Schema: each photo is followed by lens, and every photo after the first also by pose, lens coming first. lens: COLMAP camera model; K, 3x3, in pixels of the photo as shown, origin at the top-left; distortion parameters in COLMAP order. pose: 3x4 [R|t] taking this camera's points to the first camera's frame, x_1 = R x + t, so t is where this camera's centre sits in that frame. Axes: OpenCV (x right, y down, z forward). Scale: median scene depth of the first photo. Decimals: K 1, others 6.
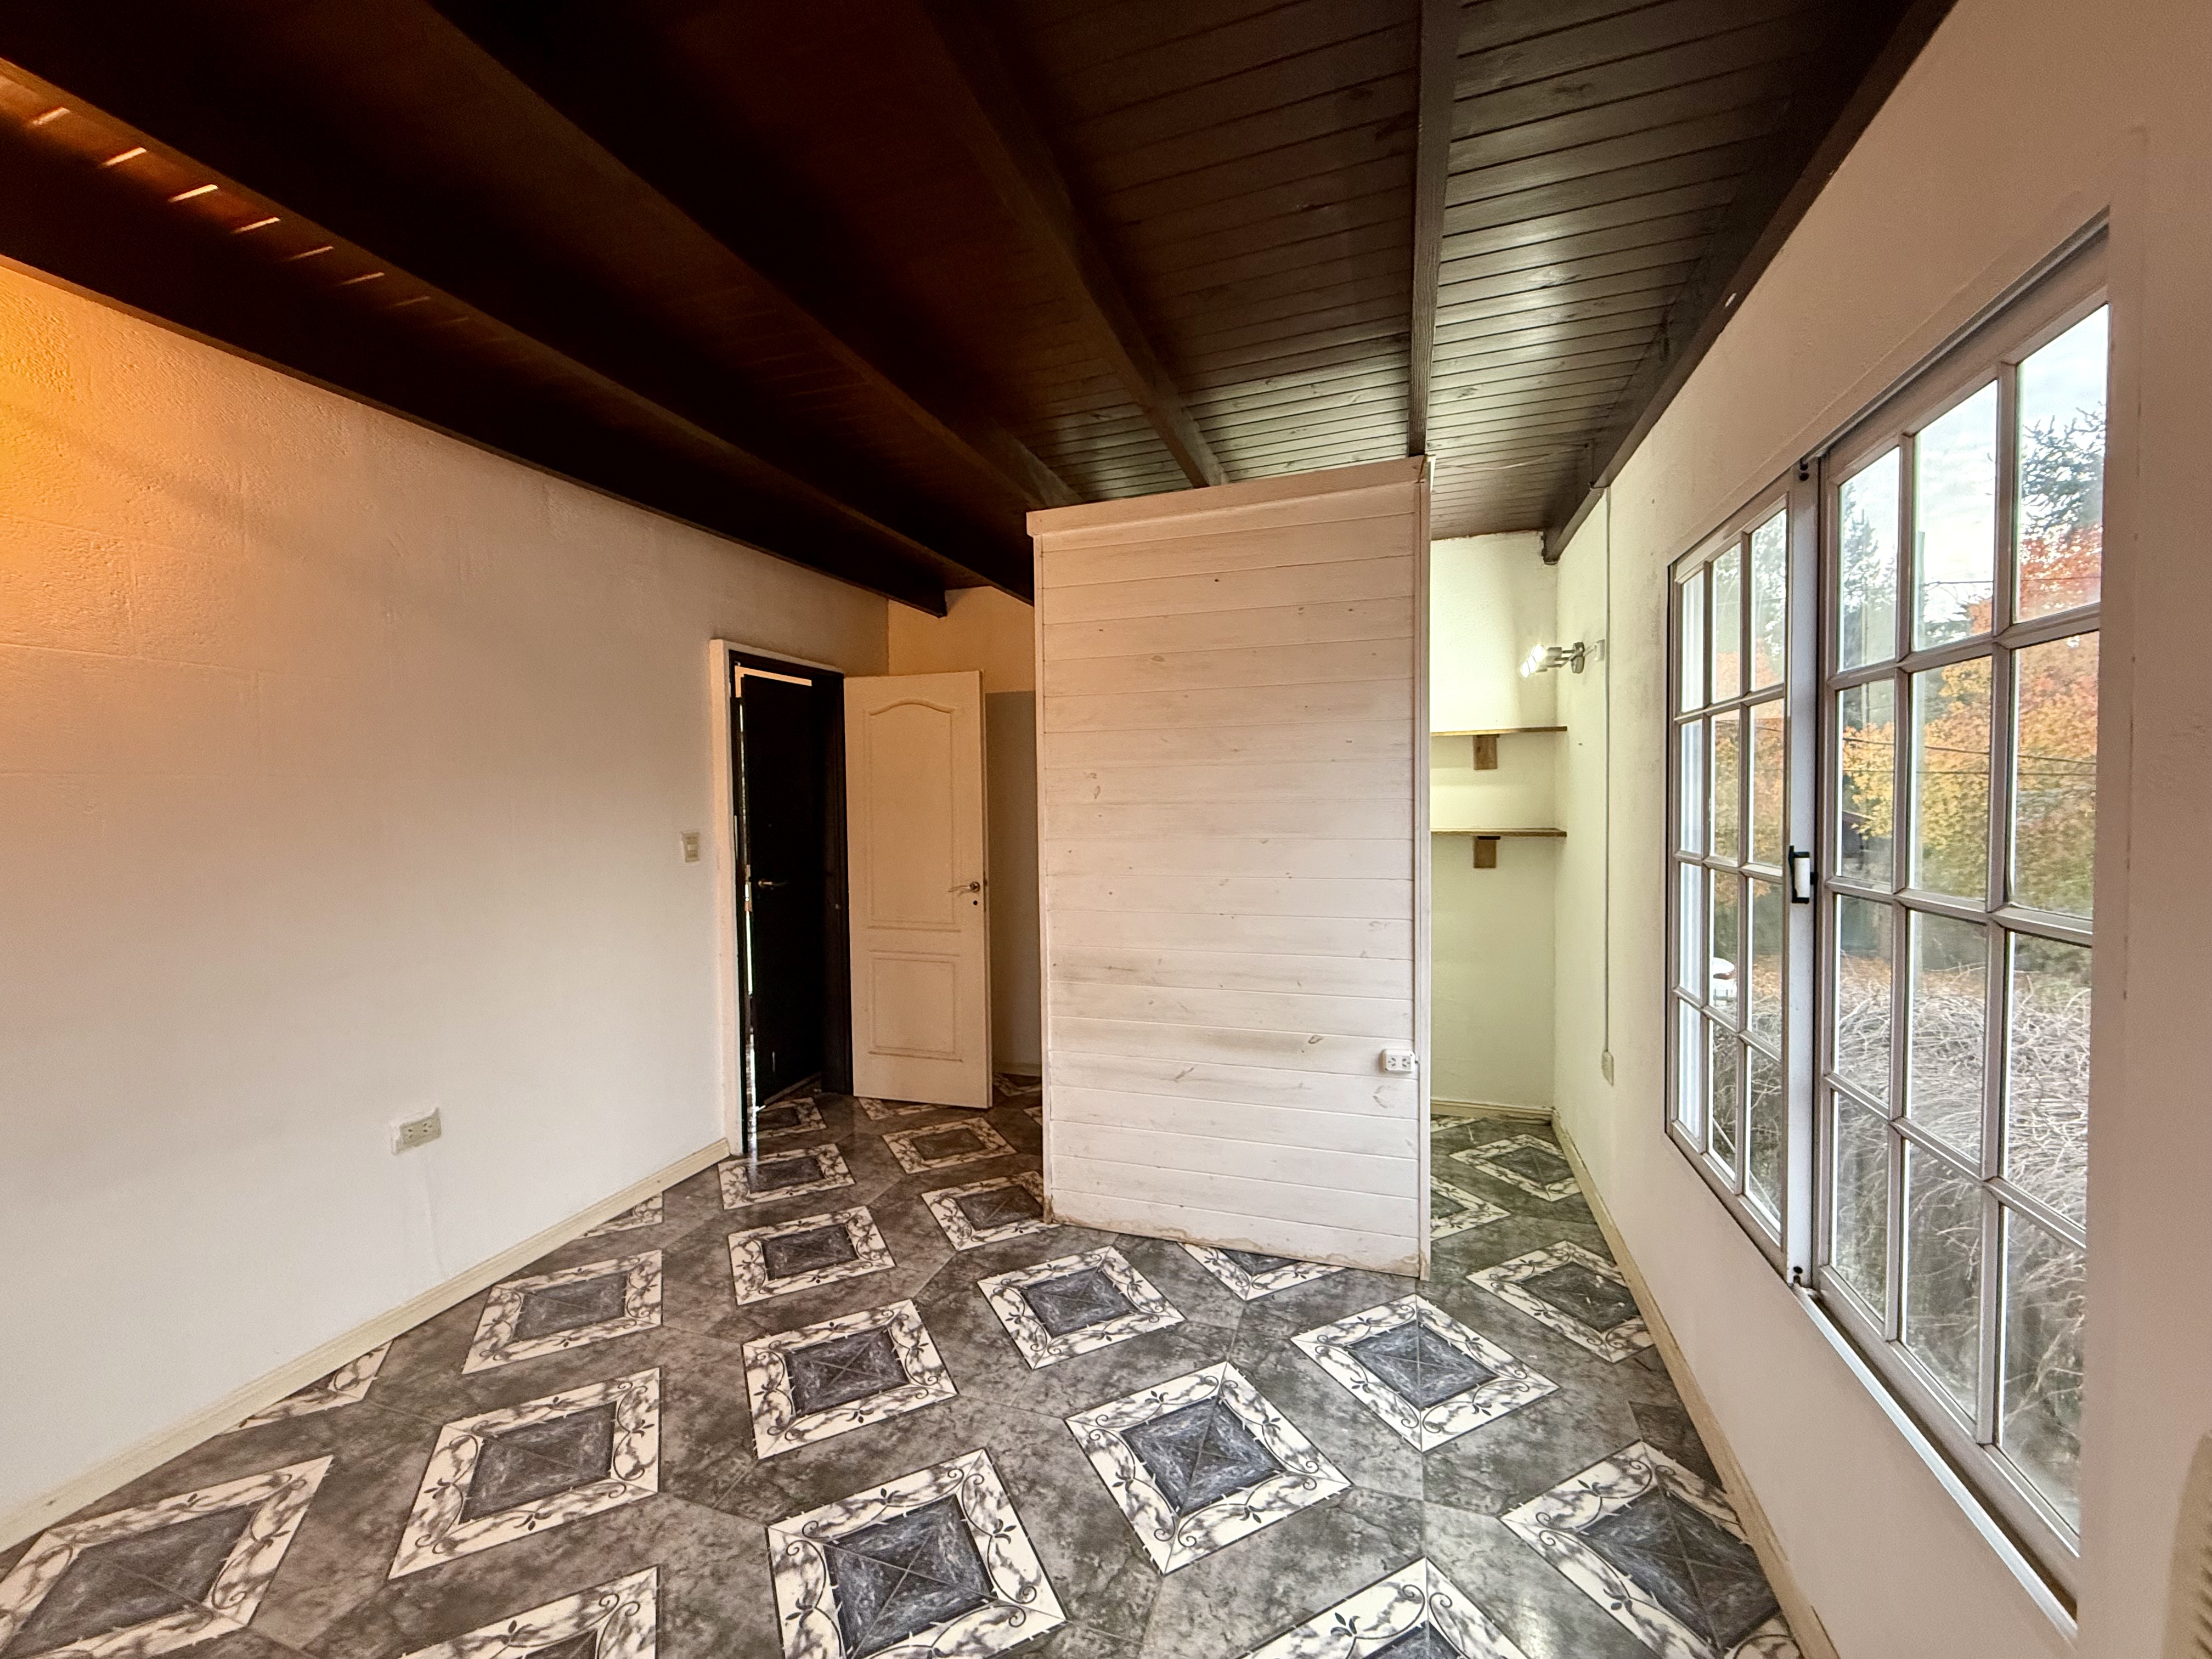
lens RADIAL K [[872.1, 0, 1098.5], [0, 872.1, 832.4], [0, 0, 1]] dist [-0.000586, -0.000011]
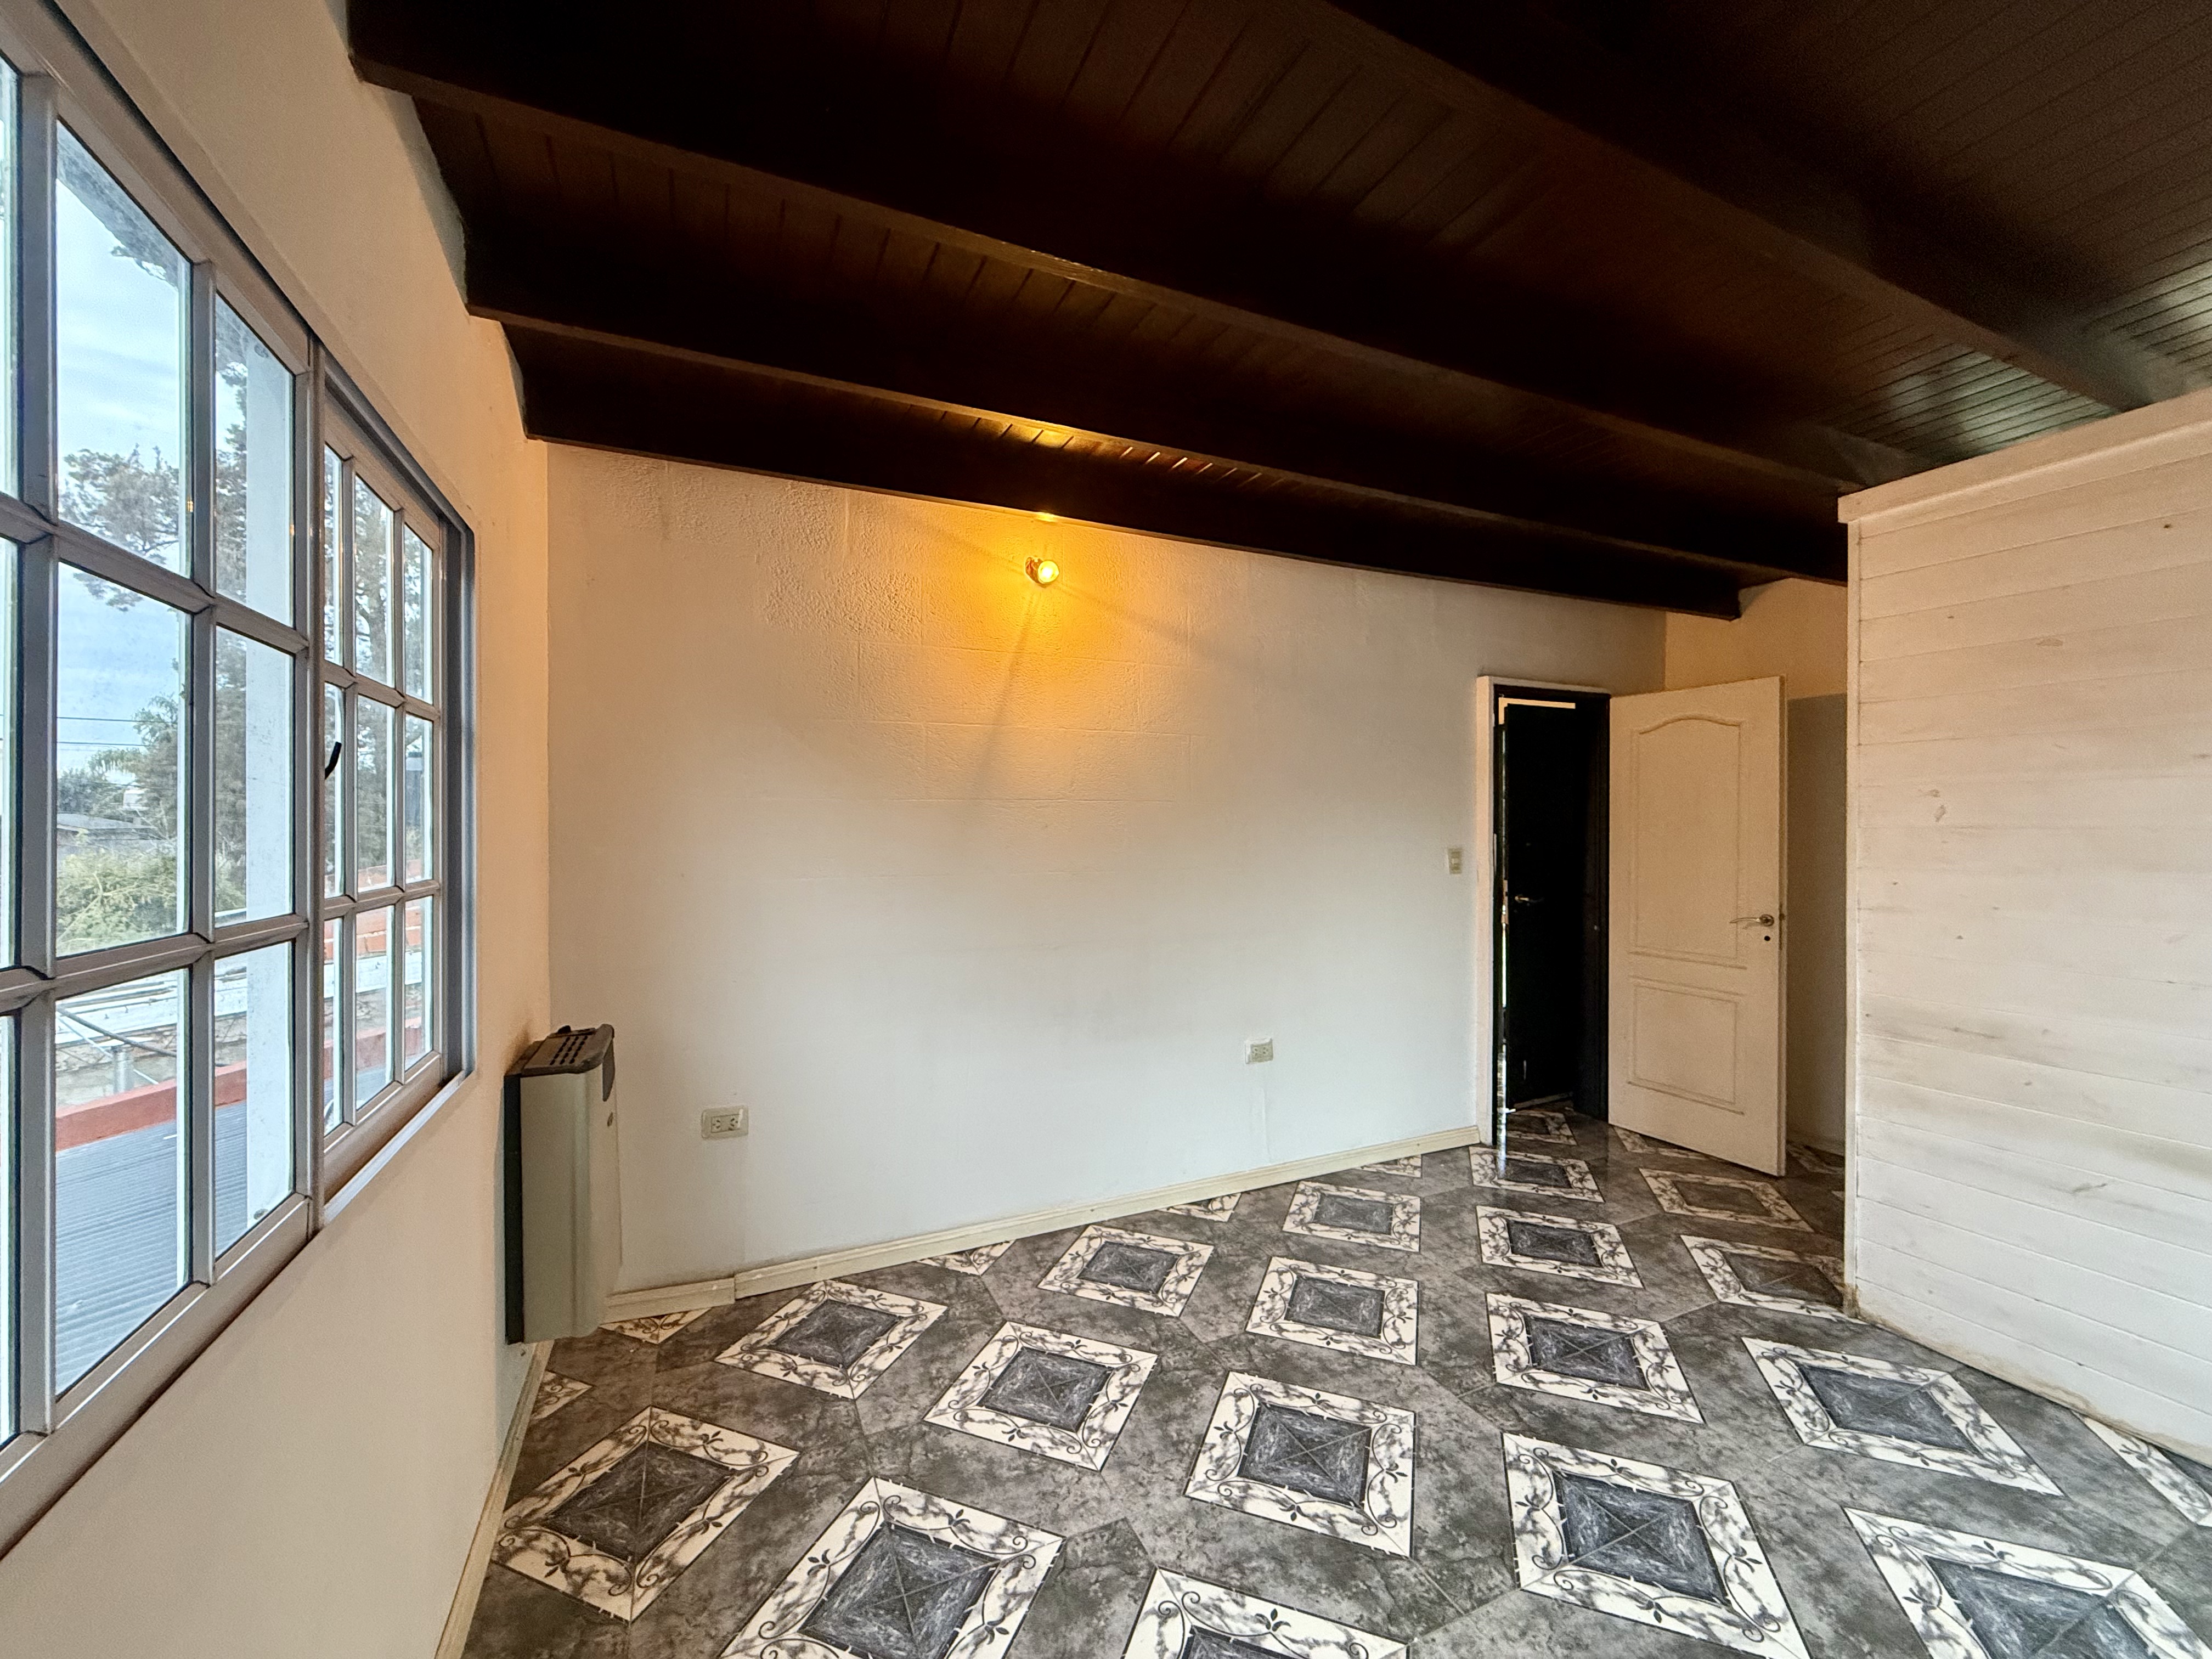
lens RADIAL K [[872.1, 0, 1097.7], [0, 872.1, 830.9], [0, 0, 1]] dist [-0.000586, -0.000011]
pose [[0.679938, 0.016935, -0.733074, 0.068987], [-0.036098, 0.999294, -0.010396, 0.008655], [0.732381, 0.033531, 0.680069, -0.161912]]
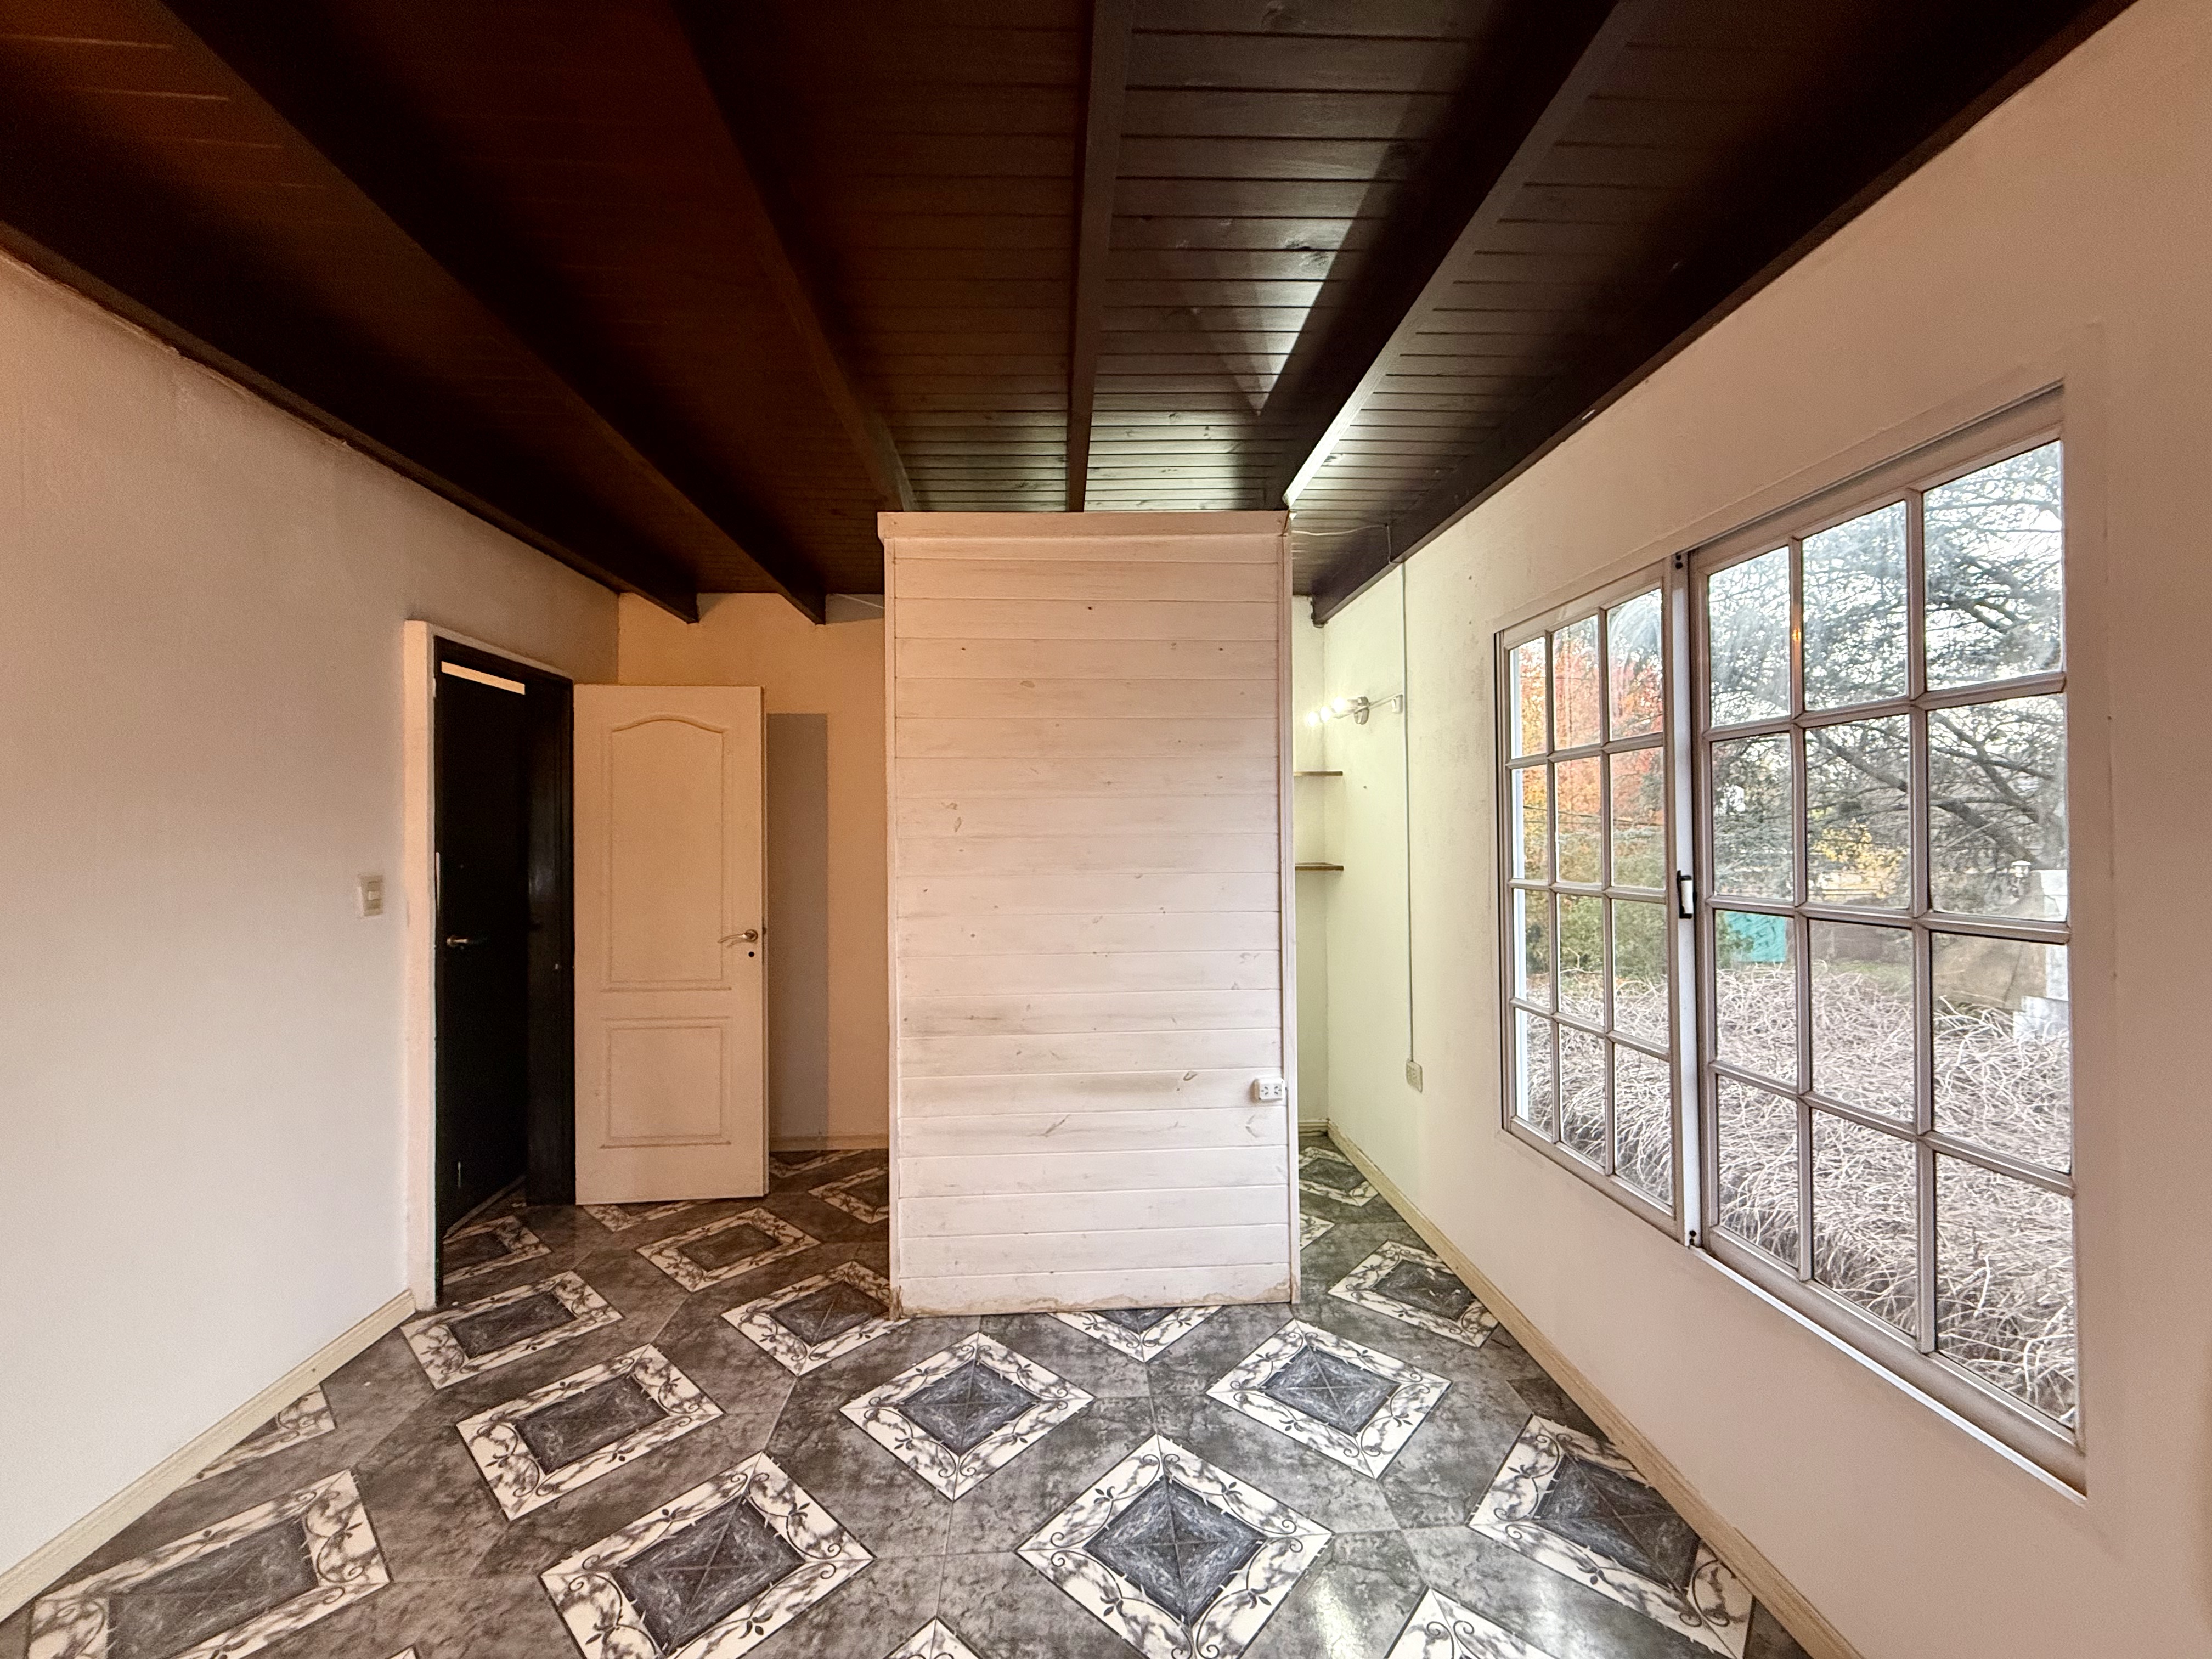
lens RADIAL K [[872.1, 0, 1098.2], [0, 872.1, 832.0], [0, 0, 1]] dist [-0.000586, -0.000011]
pose [[0.928441, 0.006878, 0.371417, -0.229348], [0.010992, 0.998882, -0.045975, 0.005608], [-0.371318, 0.046768, 0.927327, 0.113519]]
